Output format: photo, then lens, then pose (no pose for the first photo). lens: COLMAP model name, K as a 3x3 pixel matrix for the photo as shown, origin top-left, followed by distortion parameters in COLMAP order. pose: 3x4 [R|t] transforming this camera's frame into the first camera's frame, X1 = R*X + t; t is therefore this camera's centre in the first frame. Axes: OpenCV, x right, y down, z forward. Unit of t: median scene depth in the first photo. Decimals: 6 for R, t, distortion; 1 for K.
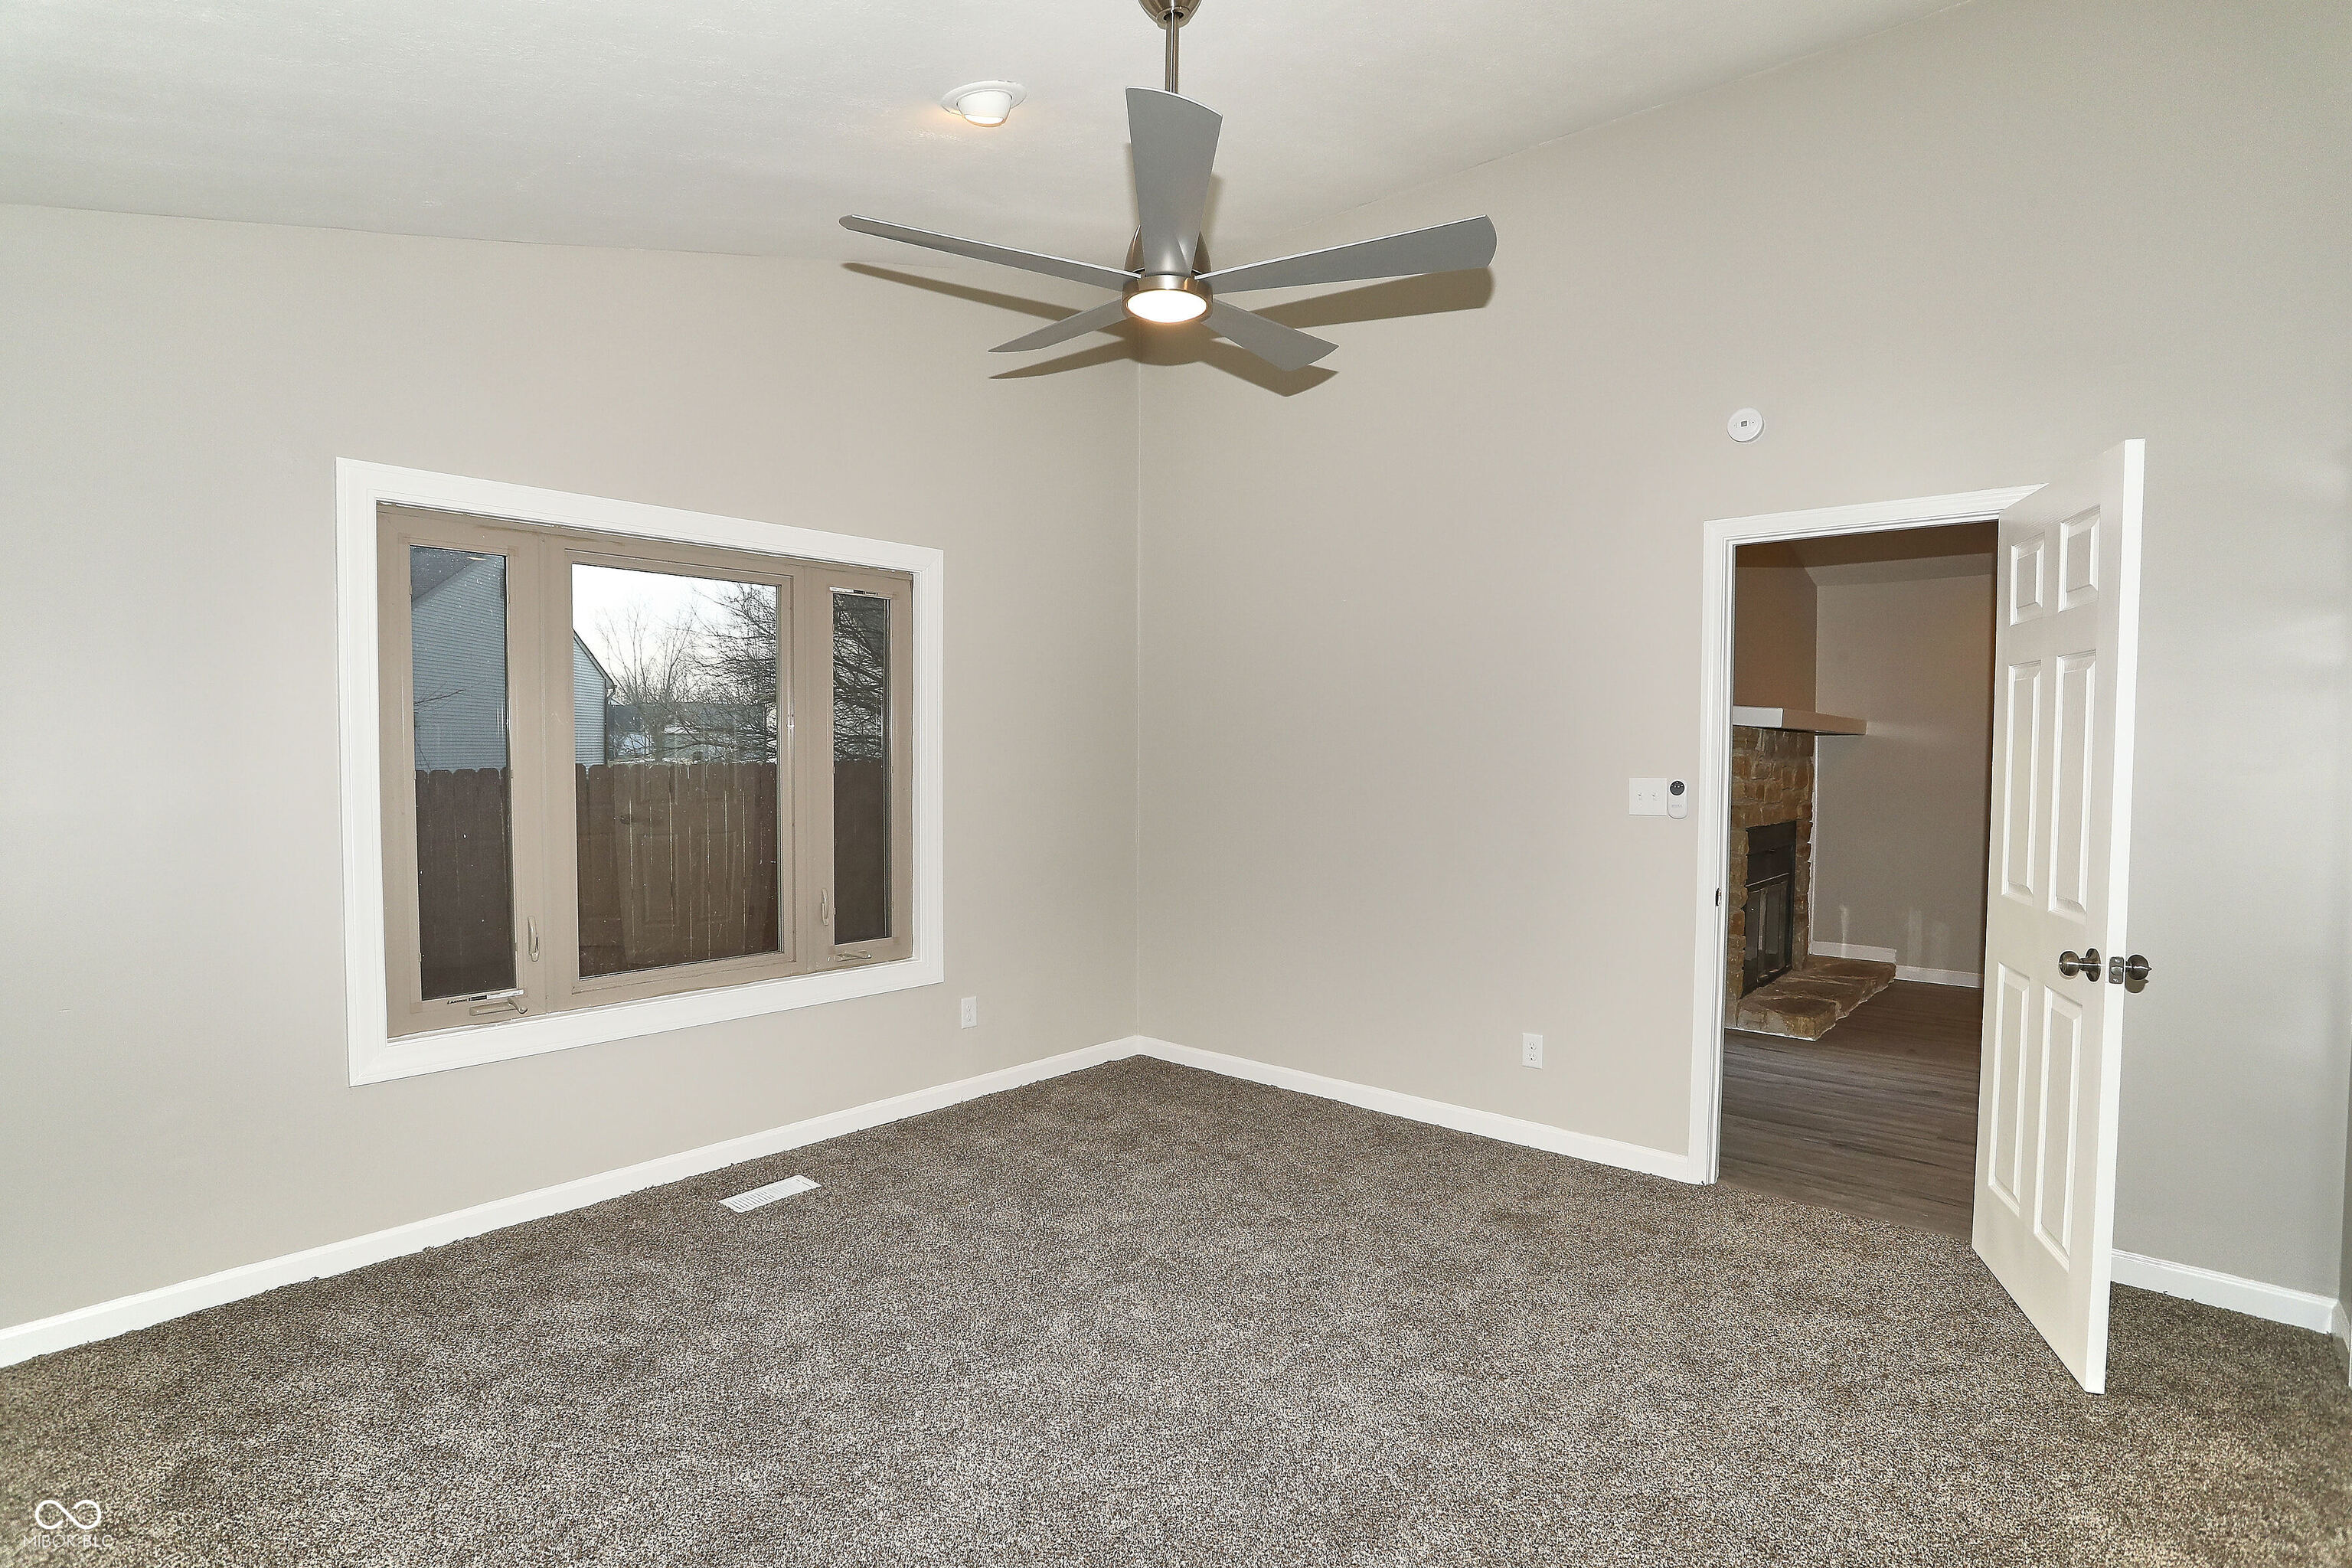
lens RADIAL K [[1145.0, 0, 1168.3], [0, 1145.0, 794.5], [0, 0, 1]] dist [-0.082289, 0.036296]
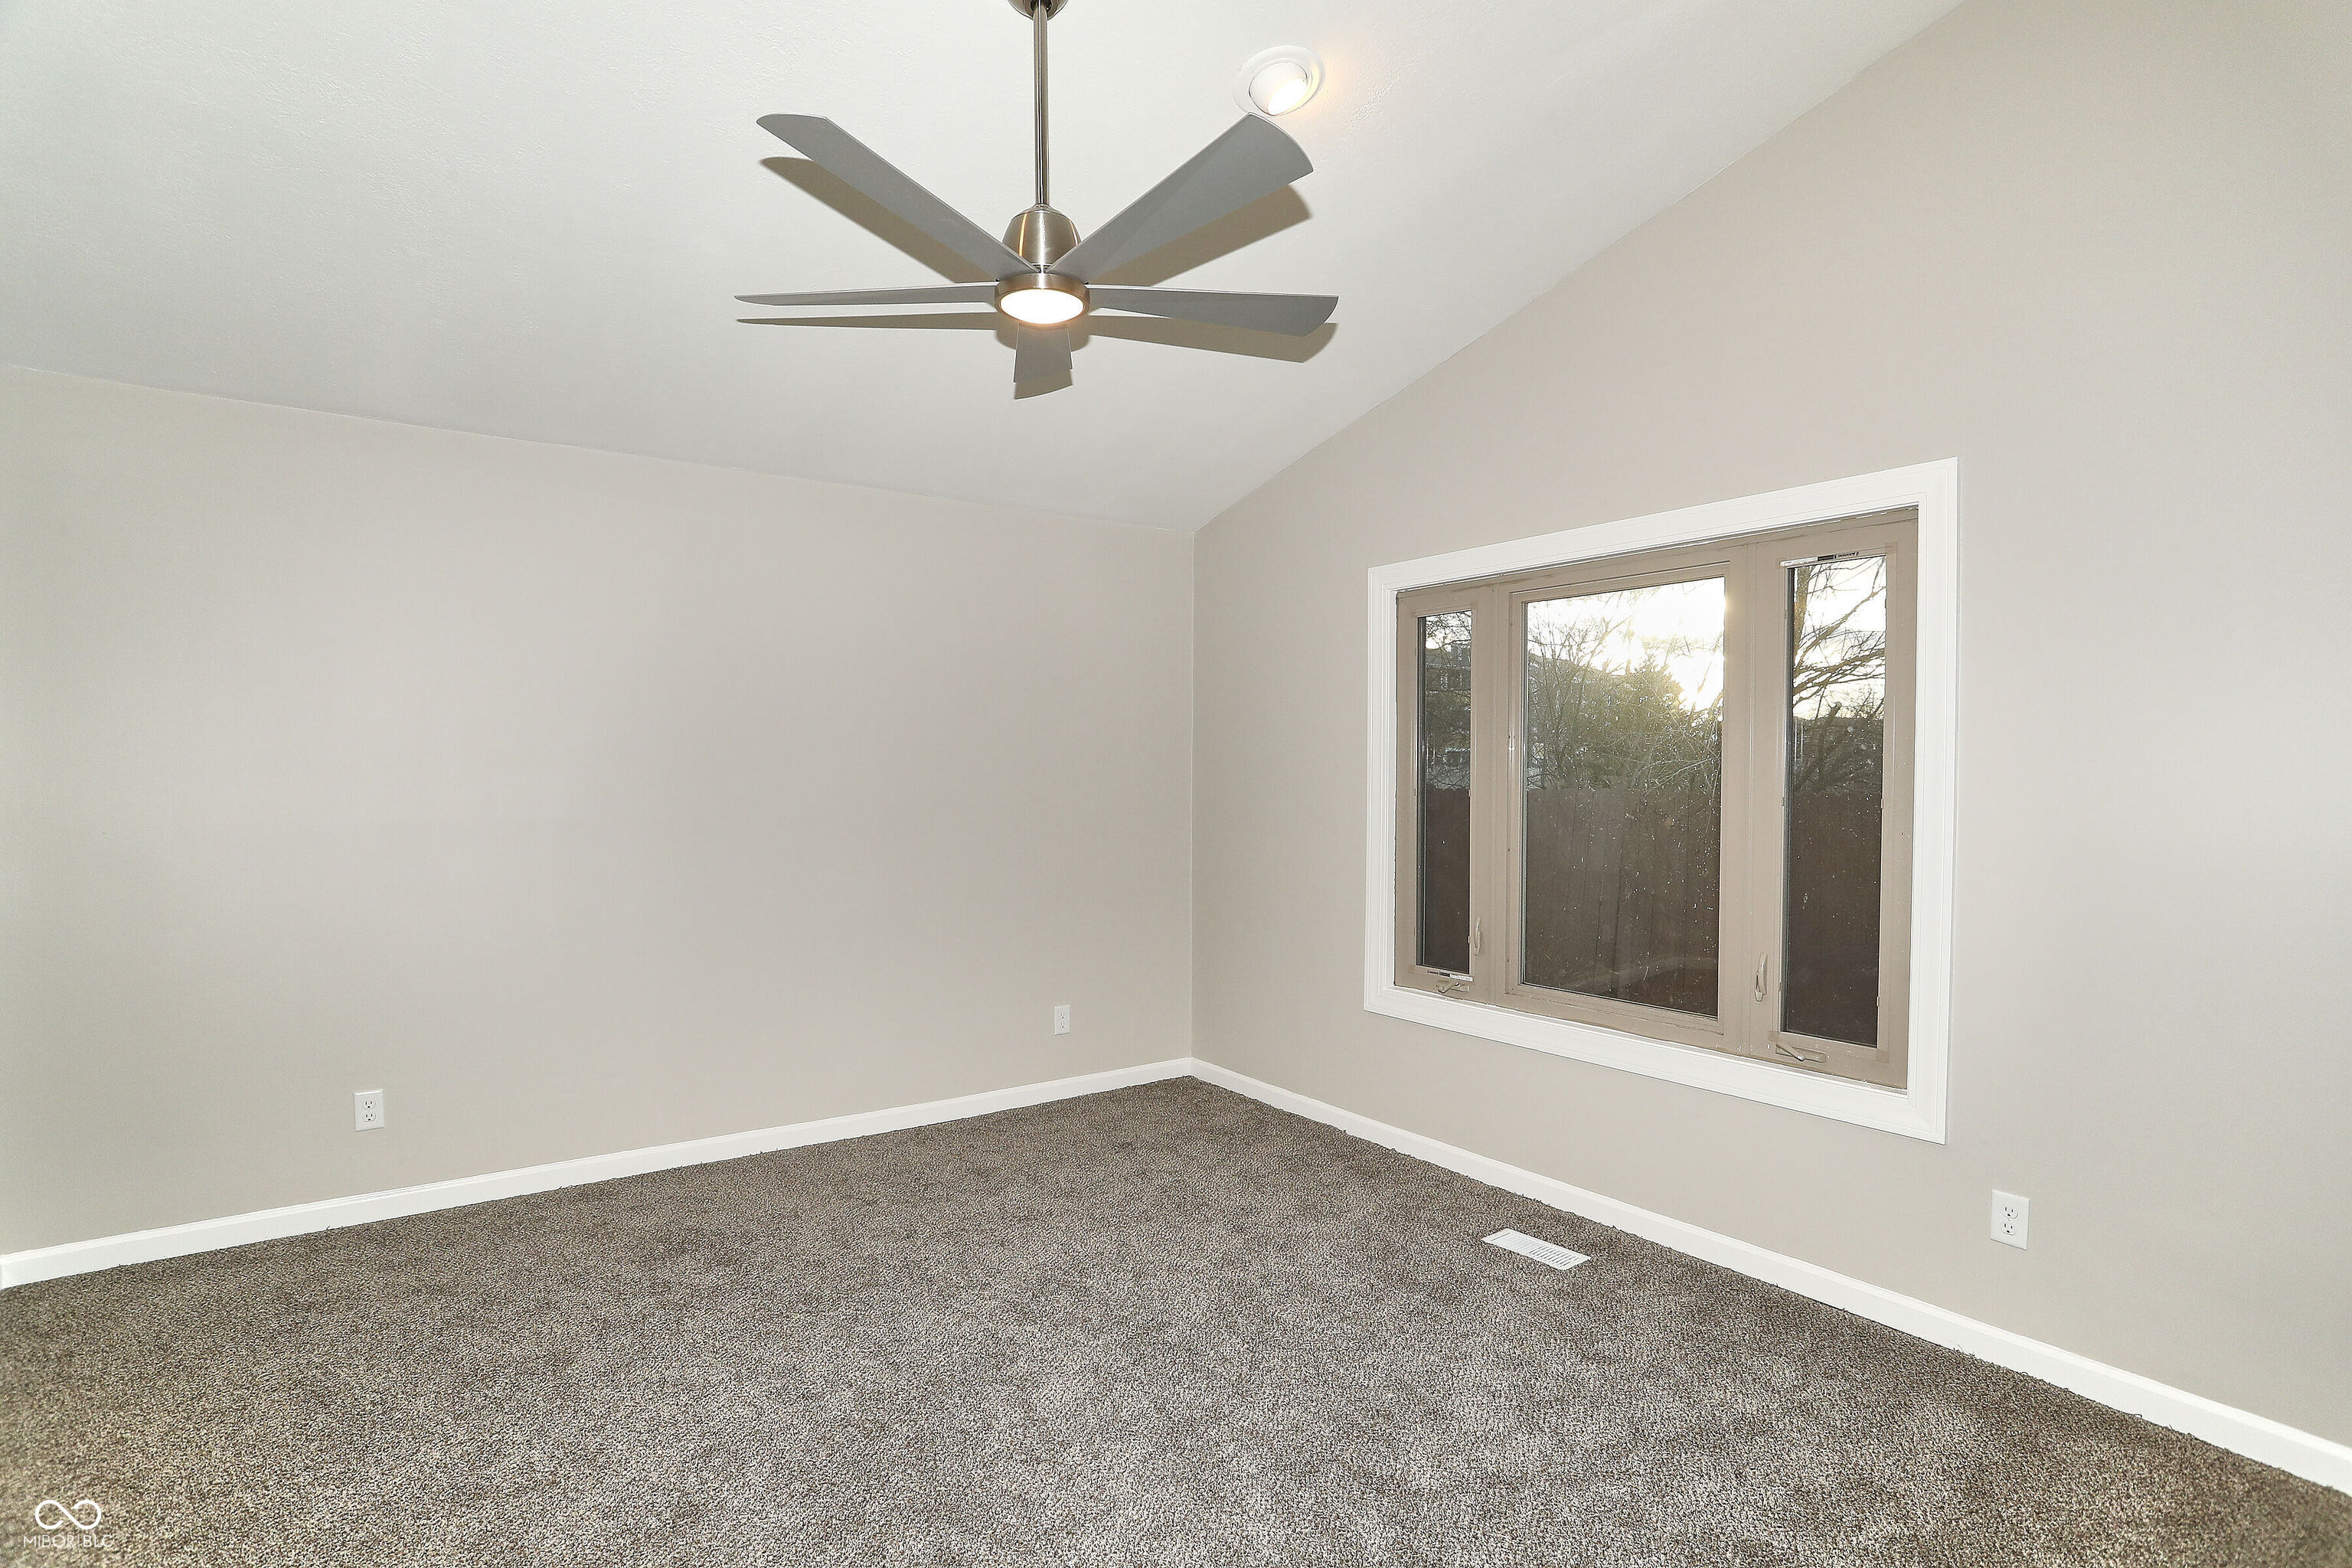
lens RADIAL K [[1145.0, 0, 1168.3], [0, 1145.0, 794.5], [0, 0, 1]] dist [-0.082289, 0.036296]
pose [[-0.234945, 0.012237, -0.971932, 0.622680], [-0.042523, 0.998834, 0.022855, -0.029195], [0.971078, 0.046699, -0.234151, 0.915266]]
